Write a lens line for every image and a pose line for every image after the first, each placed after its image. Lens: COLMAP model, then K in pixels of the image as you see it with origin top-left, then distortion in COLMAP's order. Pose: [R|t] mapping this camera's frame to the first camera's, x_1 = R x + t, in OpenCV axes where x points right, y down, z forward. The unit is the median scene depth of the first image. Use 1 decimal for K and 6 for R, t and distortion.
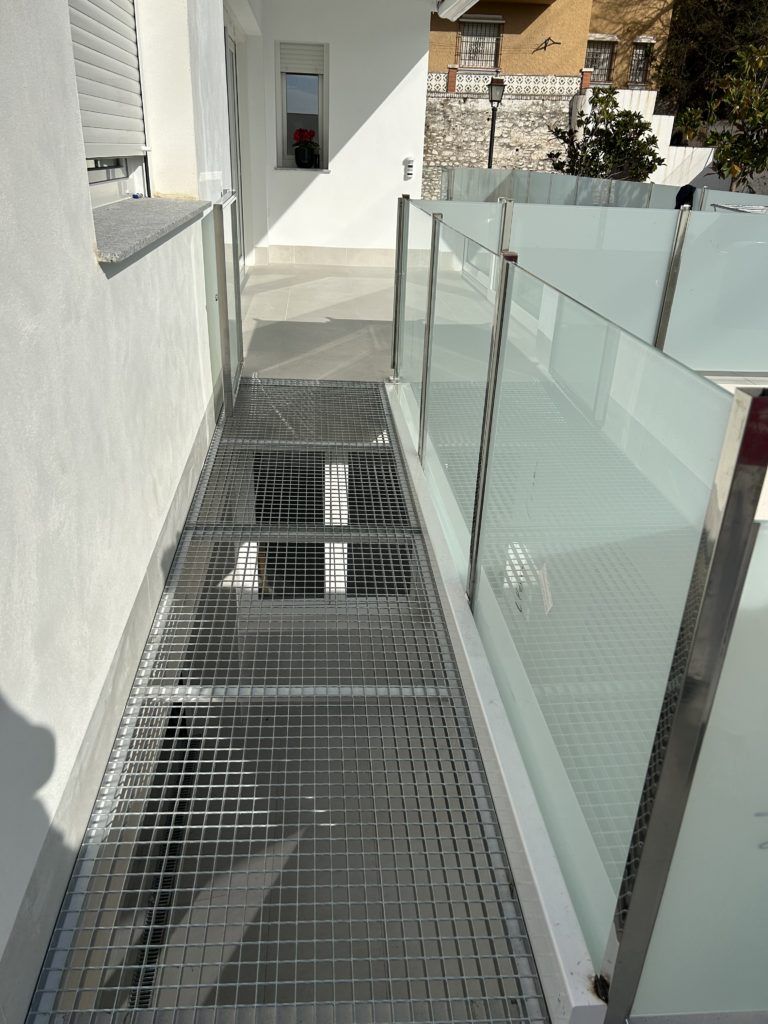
lens RADIAL K [[765.1, 0, 379.3], [0, 765.1, 509.4], [0, 0, 1]] dist [0.054828, -0.048257]
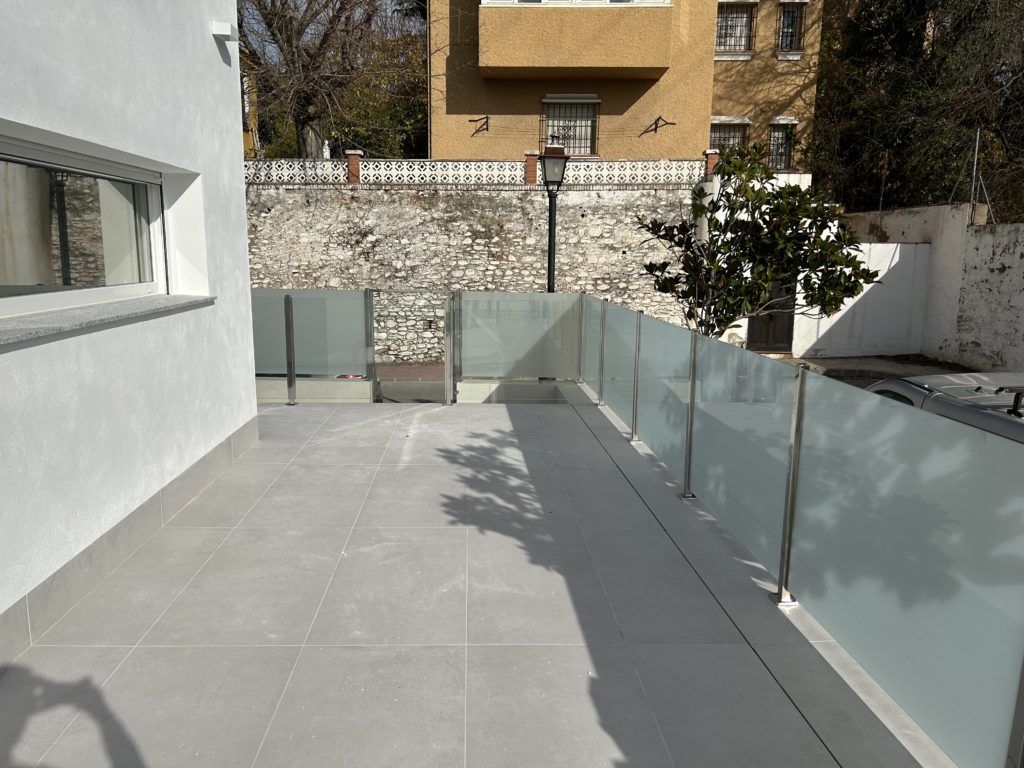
lens RADIAL K [[765.1, 0, 509.2], [0, 765.1, 397.5], [0, 0, 1]] dist [0.054828, -0.048257]
pose [[0.999333, -0.018543, -0.031470, 0.090517], [0.010367, 0.970122, -0.242397, -0.158114], [0.035025, 0.241909, 0.969666, 0.327632]]
